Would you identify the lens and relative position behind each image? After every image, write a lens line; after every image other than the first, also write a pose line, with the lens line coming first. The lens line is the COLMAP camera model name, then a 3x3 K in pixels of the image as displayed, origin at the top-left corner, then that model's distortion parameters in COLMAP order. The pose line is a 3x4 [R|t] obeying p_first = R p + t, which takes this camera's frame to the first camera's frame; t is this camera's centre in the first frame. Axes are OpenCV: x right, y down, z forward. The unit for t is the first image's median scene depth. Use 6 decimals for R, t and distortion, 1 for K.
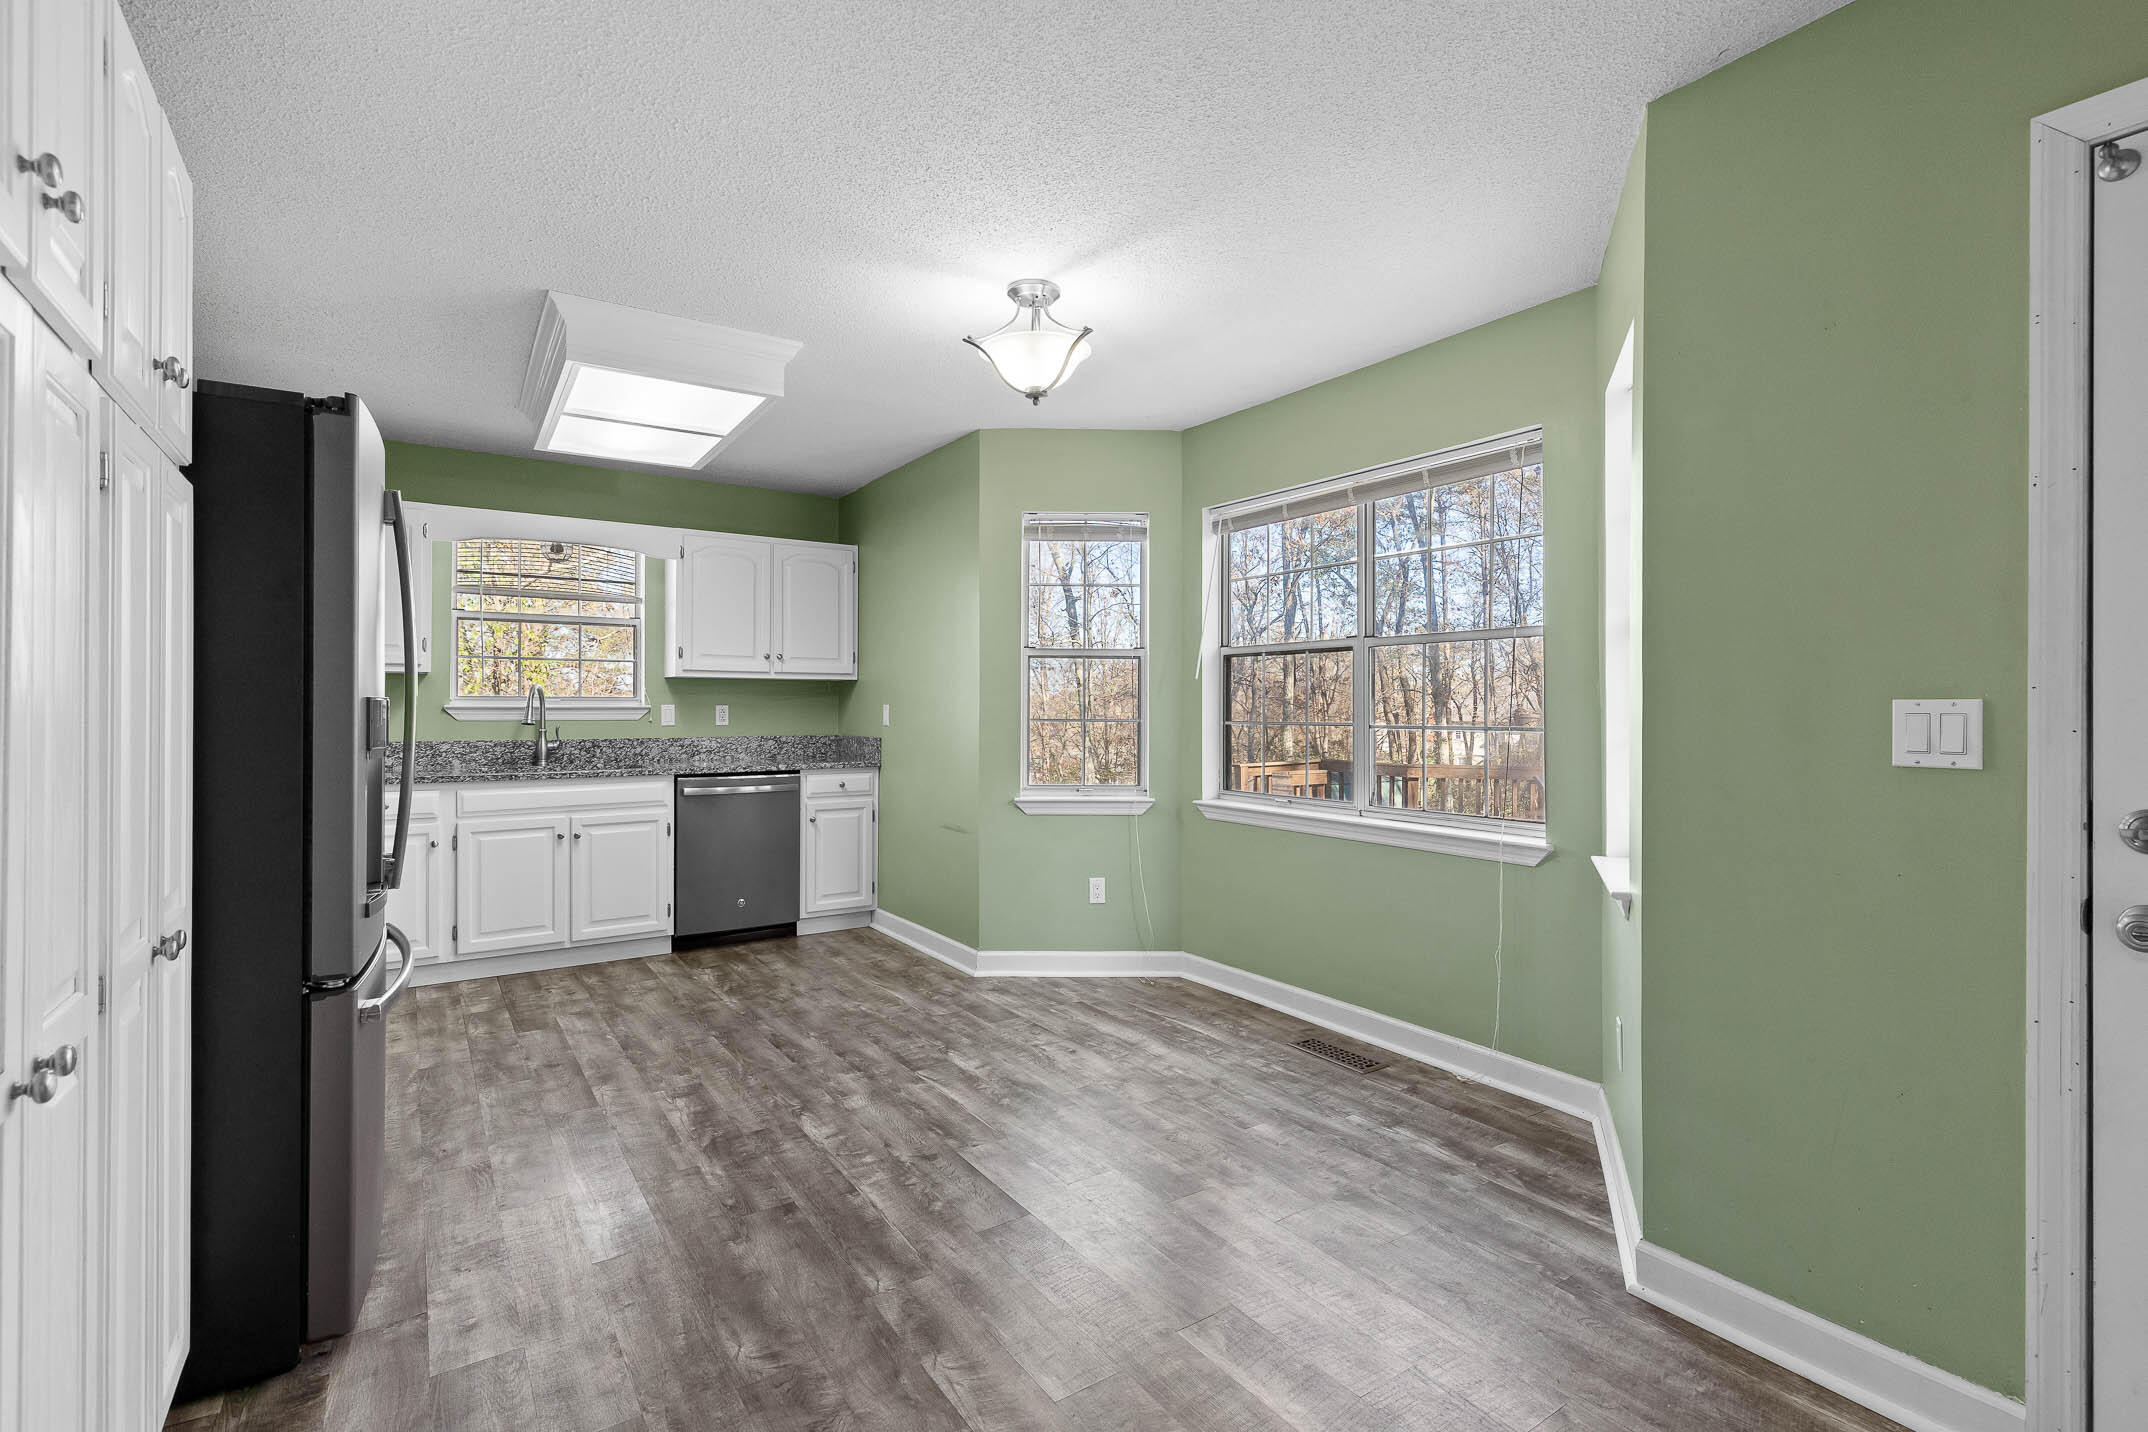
lens RADIAL K [[981.3, 0, 1066.5], [0, 981.3, 707.5], [0, 0, 1]] dist [0.003521, -0.001150]
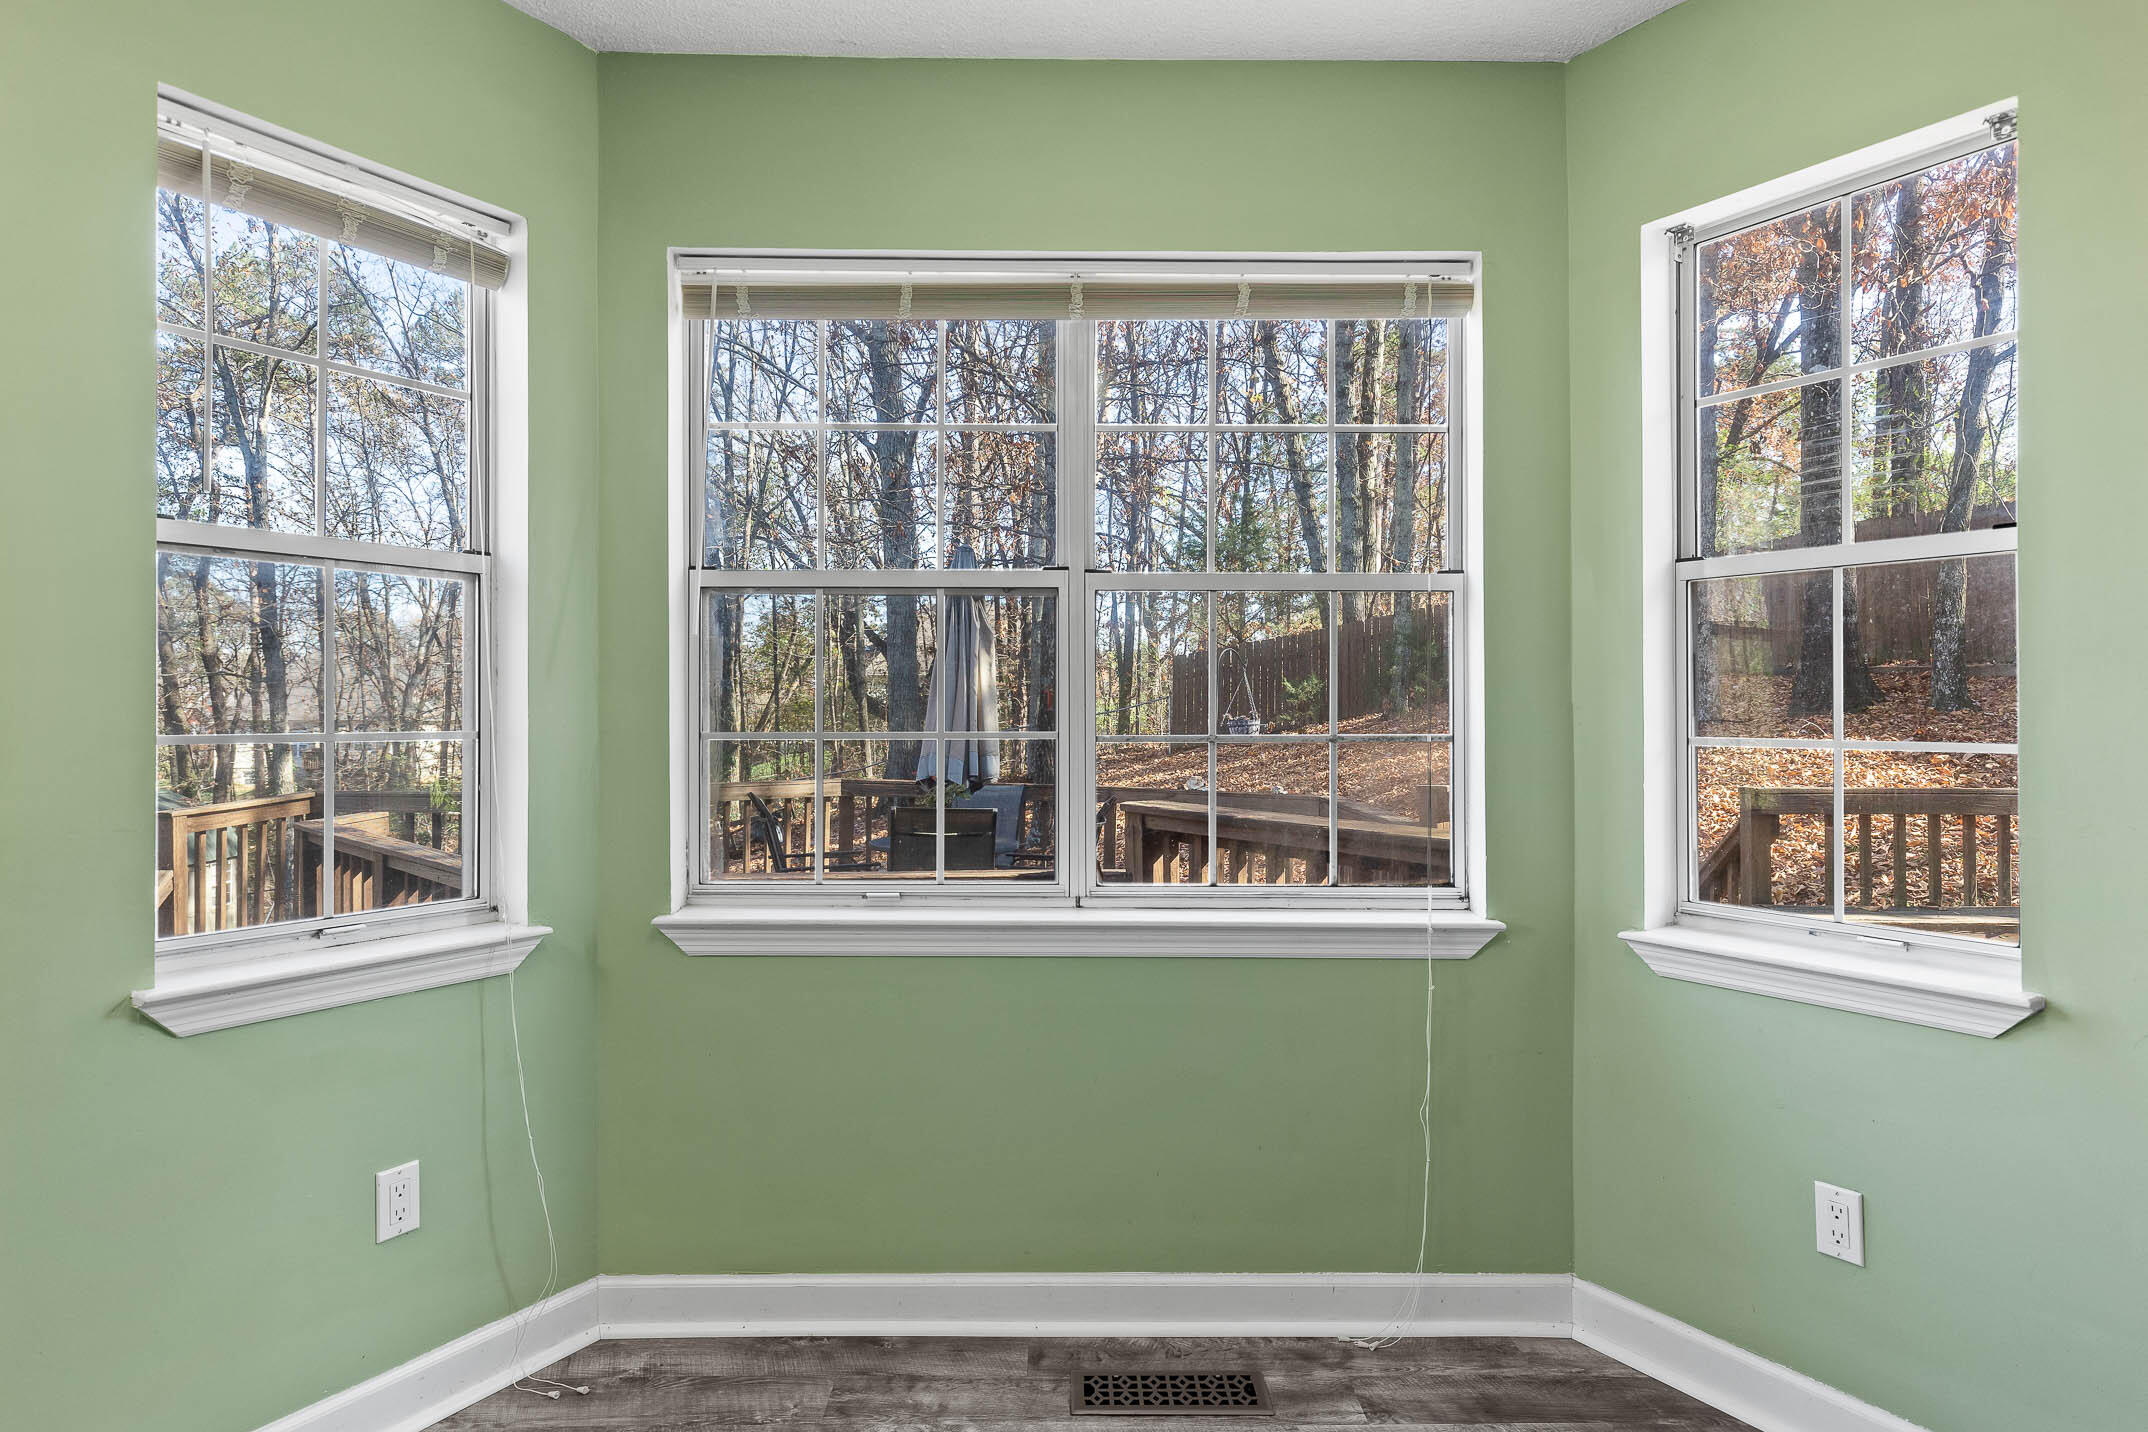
lens RADIAL K [[1208.0, 0, 1070.8], [0, 1208.0, 707.9], [0, 0, 1]] dist [0.008052, 0.000803]
pose [[0.548005, 0.002102, 0.836473, -0.266441], [-0.001828, 0.999997, -0.001316, 0.003632], [-0.836473, -0.000808, 0.548007, 0.687352]]
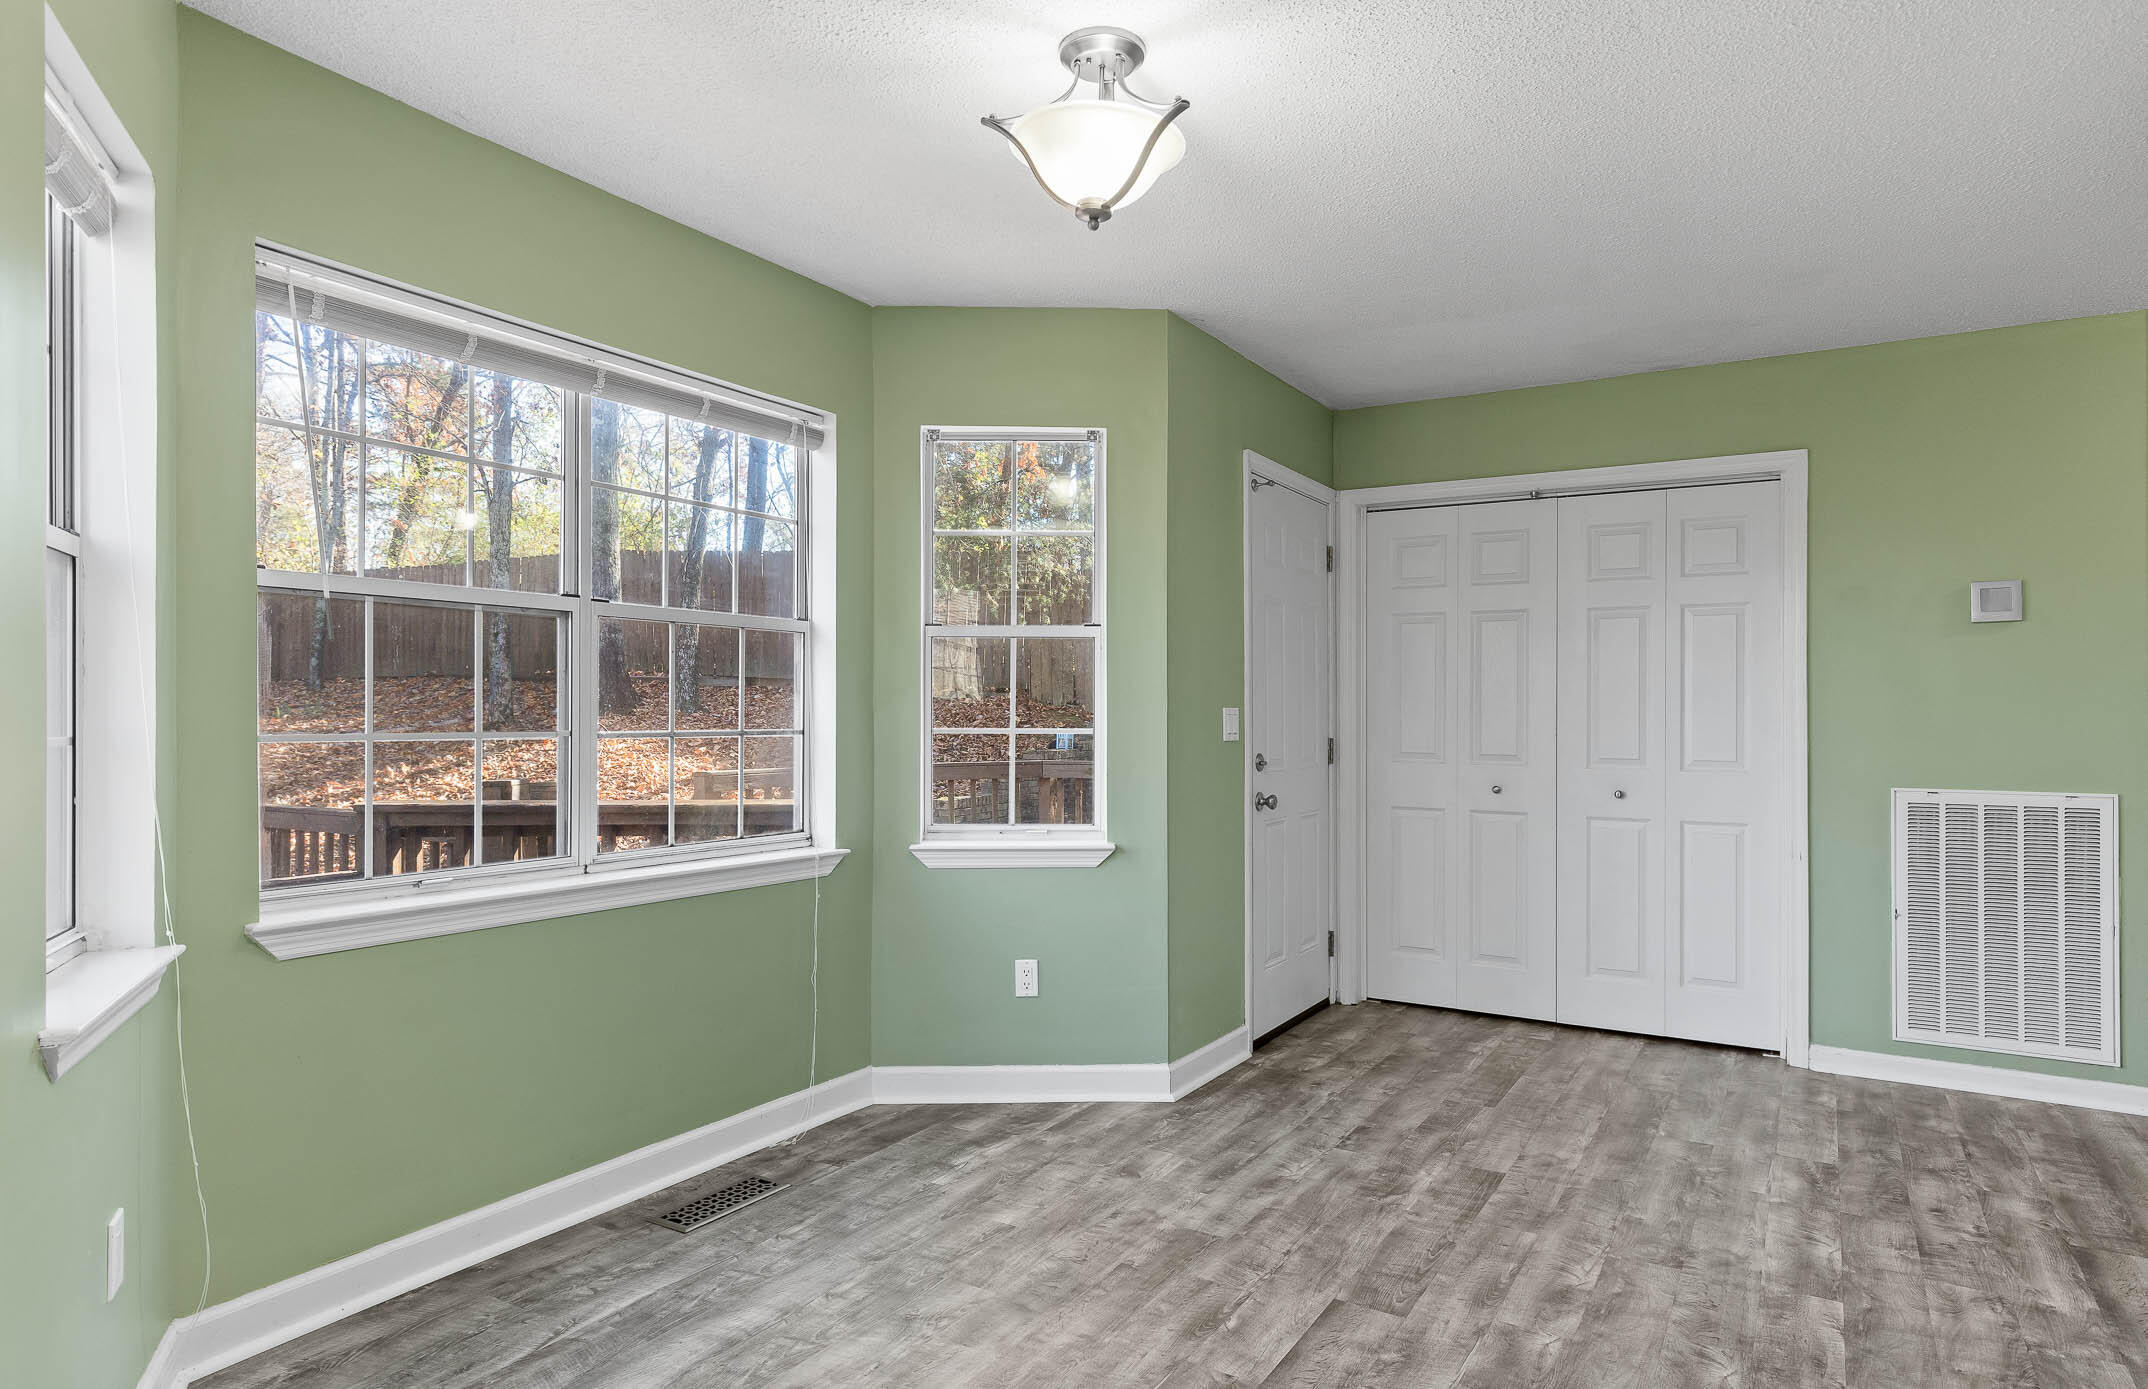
lens RADIAL K [[1236.8, 0, 1085.8], [0, 1236.8, 706.7], [0, 0, 1]] dist [0.004004, -0.000021]
pose [[-0.427167, 0.000176, 0.904173, -0.623477], [-0.006135, 0.999976, -0.003093, 0.000022], [-0.904152, -0.006868, -0.427156, 1.120622]]
